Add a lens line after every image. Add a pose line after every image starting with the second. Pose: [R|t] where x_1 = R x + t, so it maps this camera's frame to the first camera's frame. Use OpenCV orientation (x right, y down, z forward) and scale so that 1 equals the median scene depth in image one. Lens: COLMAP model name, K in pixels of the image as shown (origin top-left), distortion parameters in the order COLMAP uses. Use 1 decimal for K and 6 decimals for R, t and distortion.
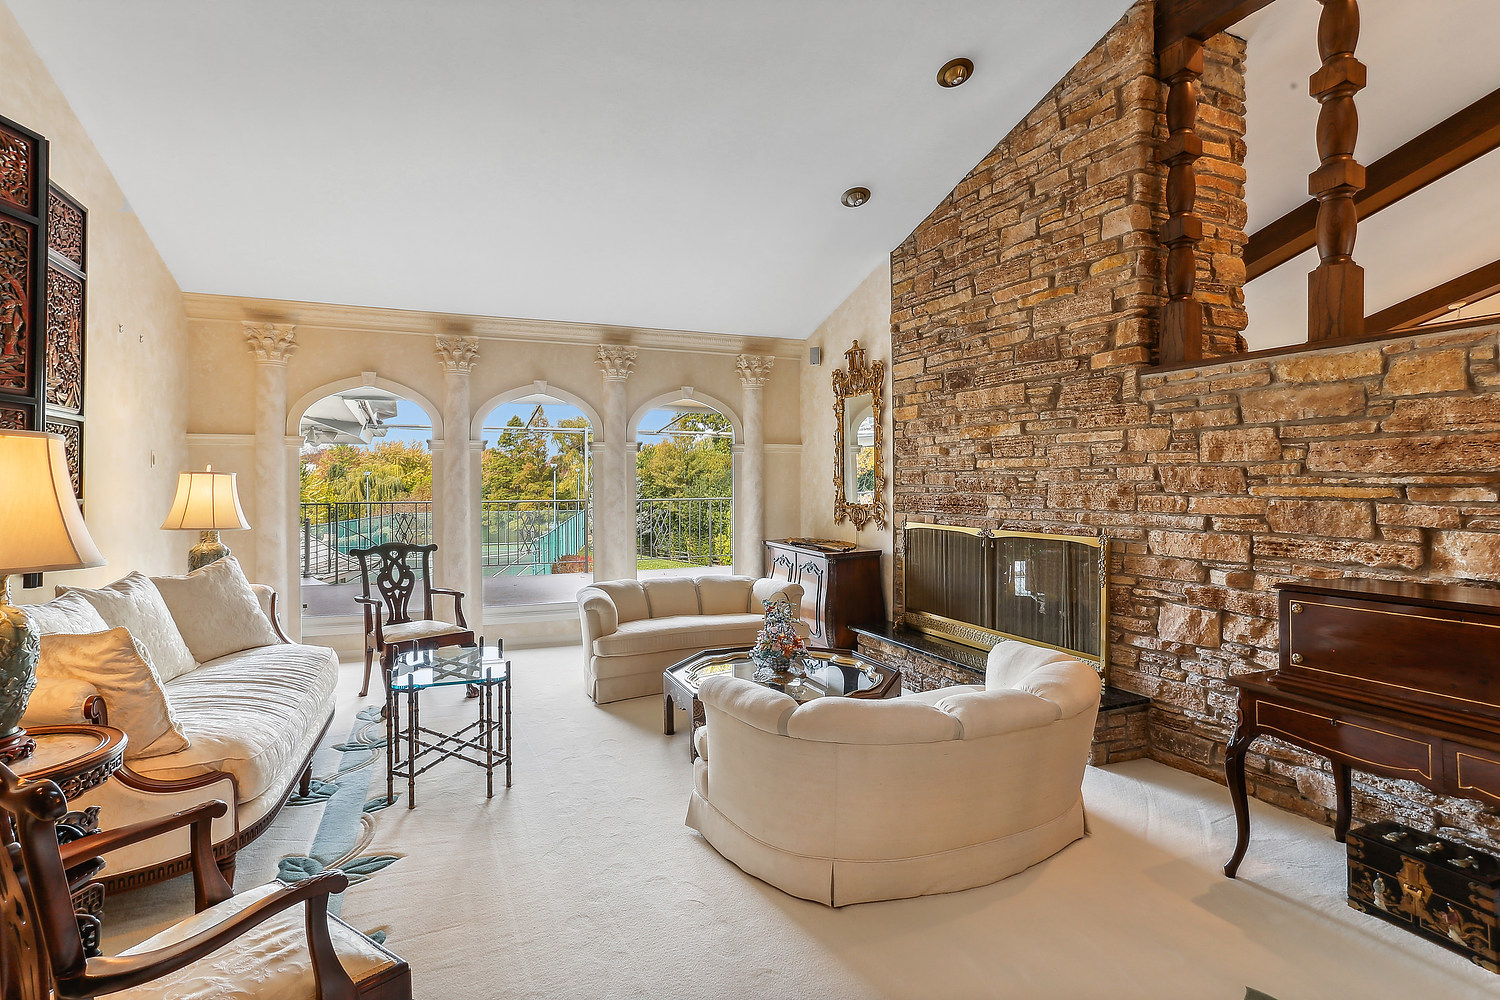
lens RADIAL K [[728.0, 0, 744.2], [0, 728.0, 483.2], [0, 0, 1]] dist [-0.064846, 0.043645]
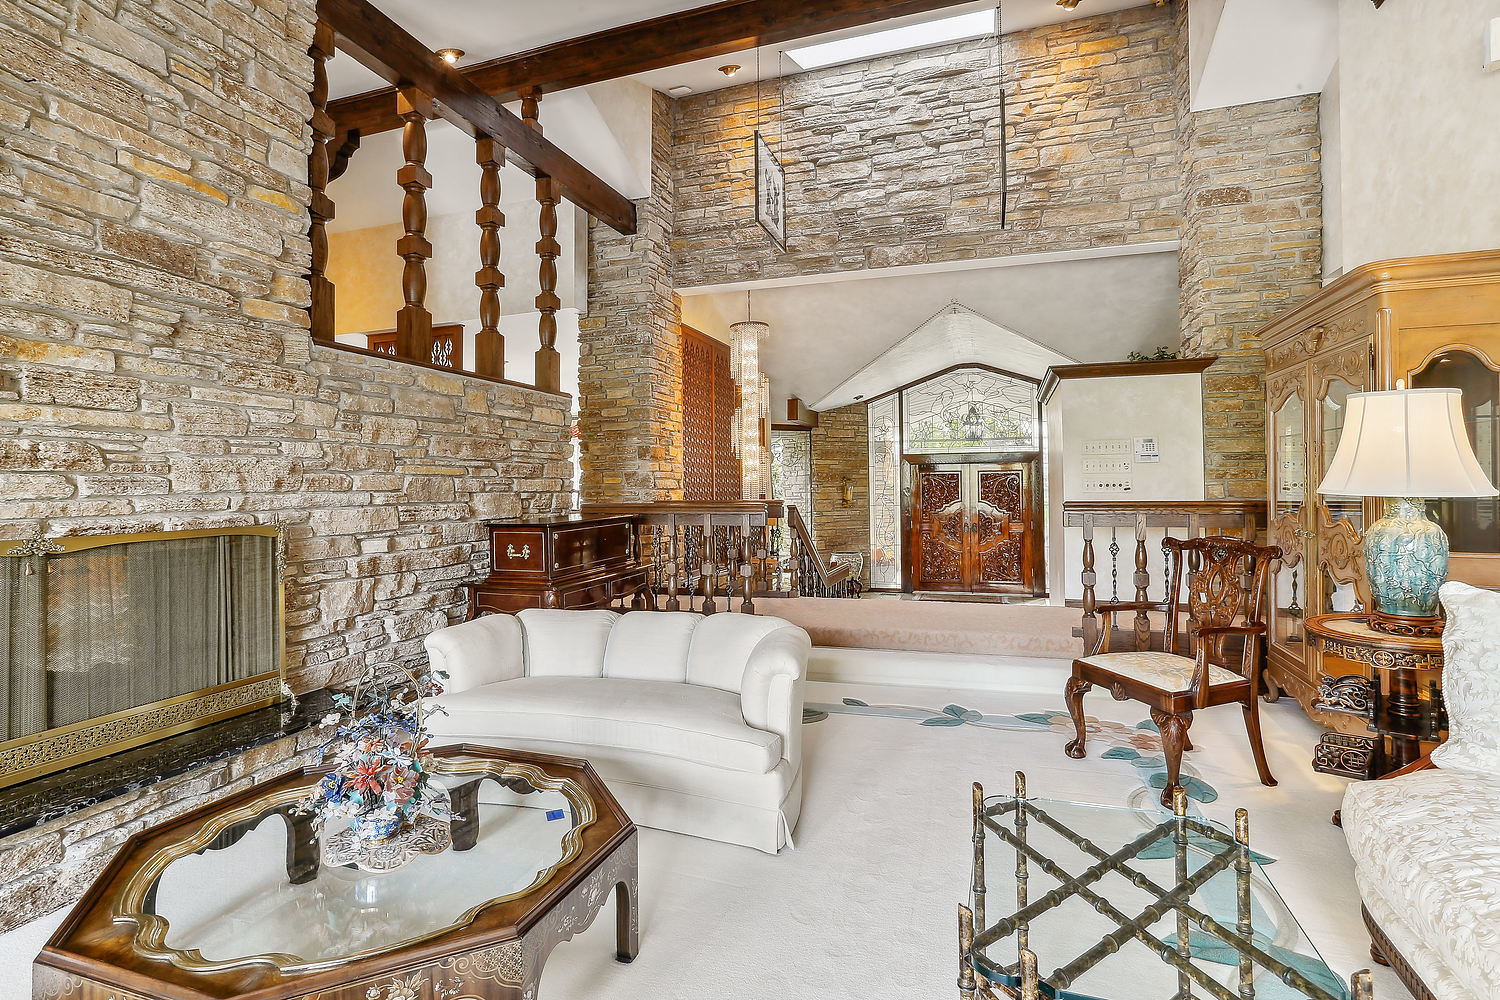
lens RADIAL K [[728.0, 0, 744.2], [0, 728.0, 483.2], [0, 0, 1]] dist [-0.064846, 0.043645]
pose [[-0.730352, 0.014007, 0.682928, -0.501722], [0.014676, 0.999881, -0.004812, 0.043793], [-0.682914, 0.006508, -0.730470, 1.339807]]
